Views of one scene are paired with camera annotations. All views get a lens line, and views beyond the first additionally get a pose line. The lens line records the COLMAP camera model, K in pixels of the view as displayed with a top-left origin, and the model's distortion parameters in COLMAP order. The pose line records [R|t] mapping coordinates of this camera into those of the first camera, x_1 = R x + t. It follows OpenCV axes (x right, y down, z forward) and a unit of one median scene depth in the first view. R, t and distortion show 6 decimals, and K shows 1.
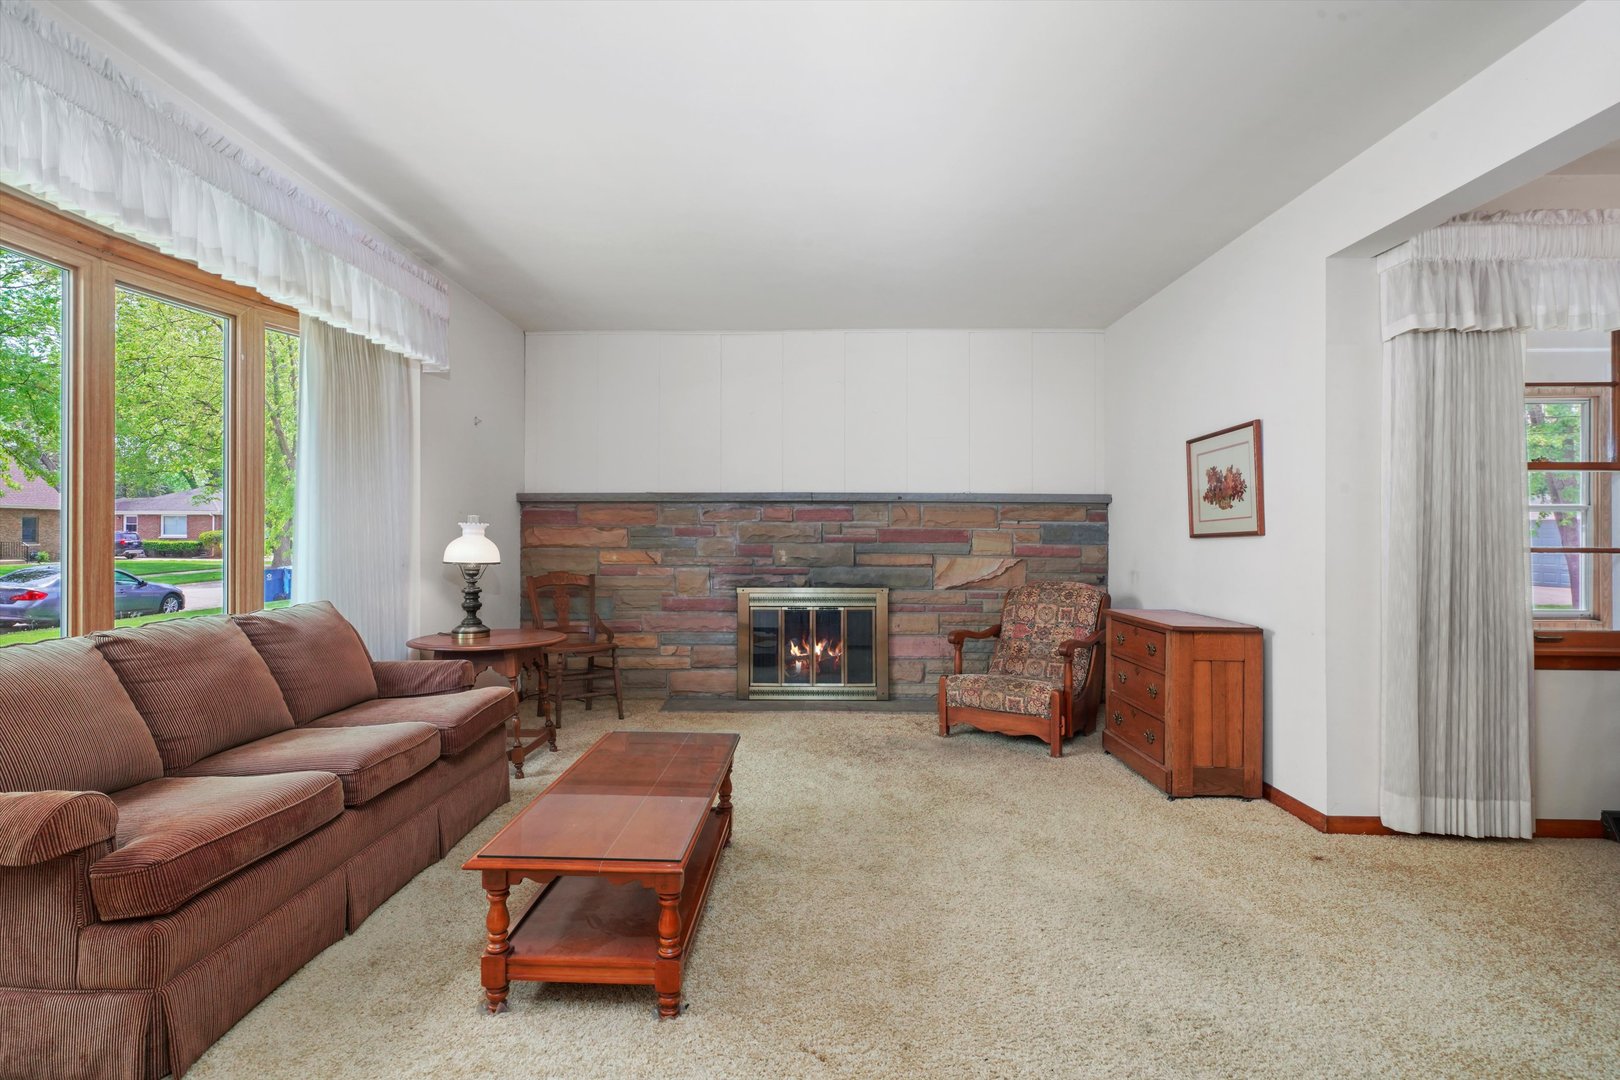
lens RADIAL K [[834.9, 0, 810.5], [0, 834.9, 521.6], [0, 0, 1]] dist [0.010662, -0.000009]
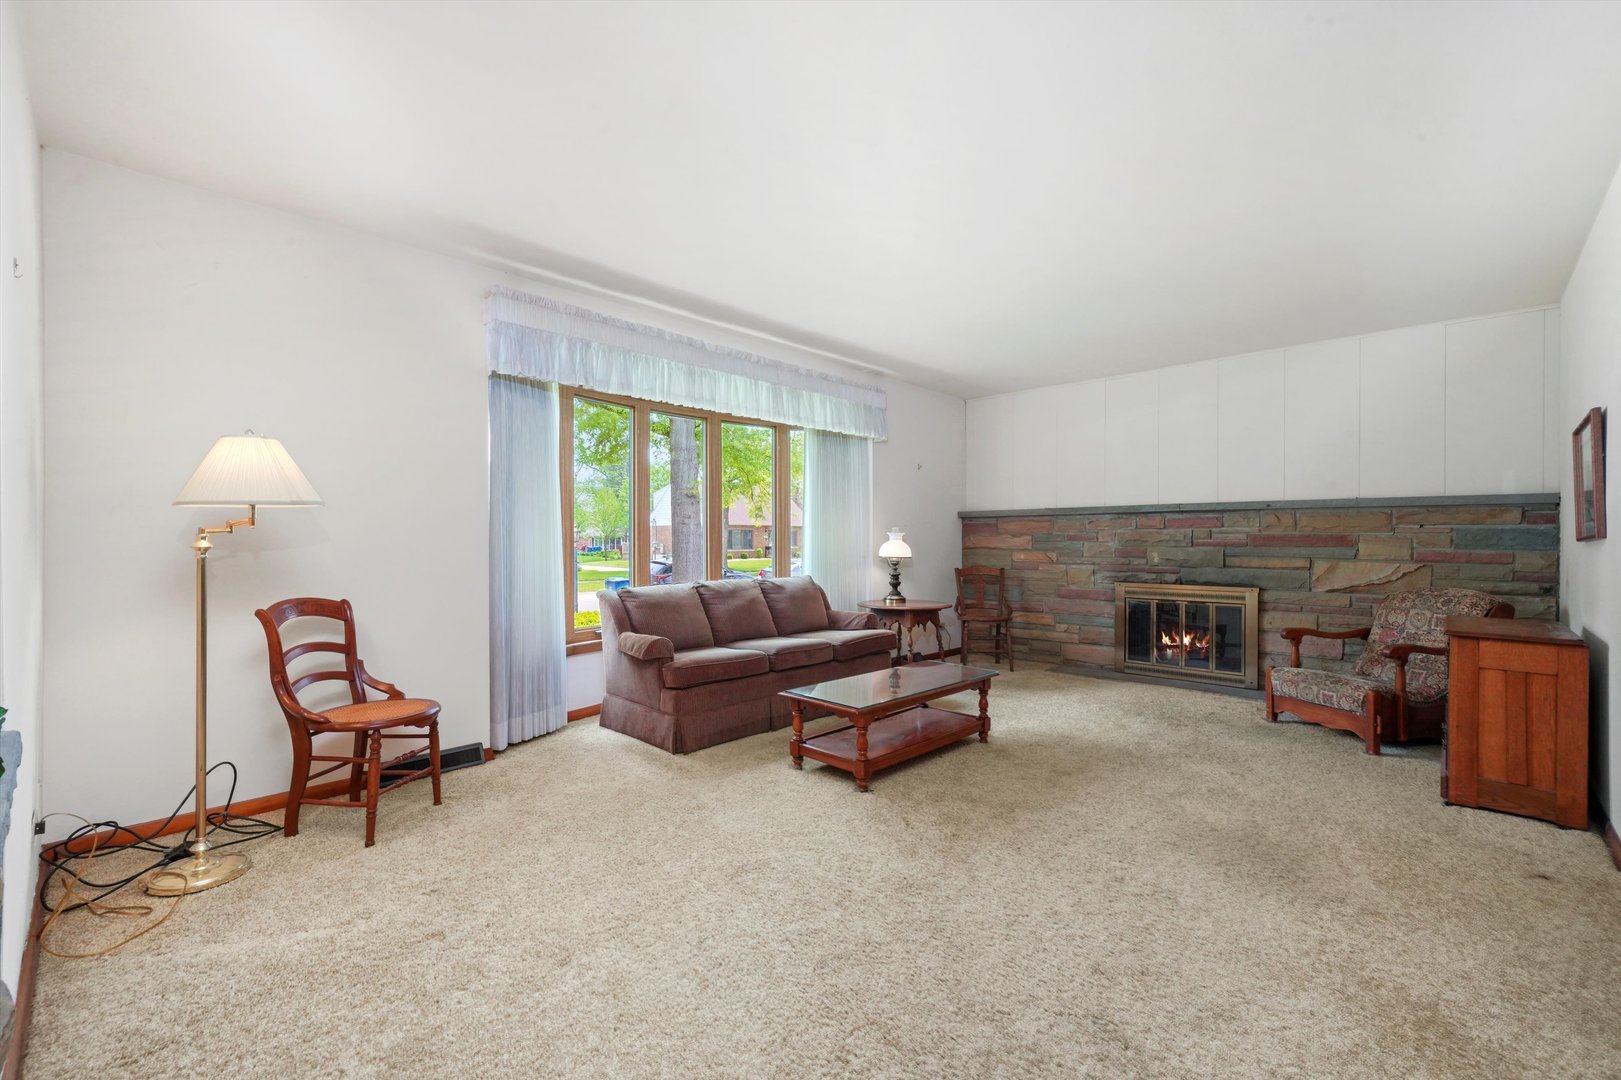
lens RADIAL K [[701.0, 0, 800.4], [0, 701.0, 535.2], [0, 0, 1]] dist [0.012655, 0.000549]
pose [[0.726917, -0.006512, -0.686694, 0.291786], [0.010929, 0.999938, 0.002087, 0.001667], [0.686638, -0.009021, 0.726943, -0.086278]]
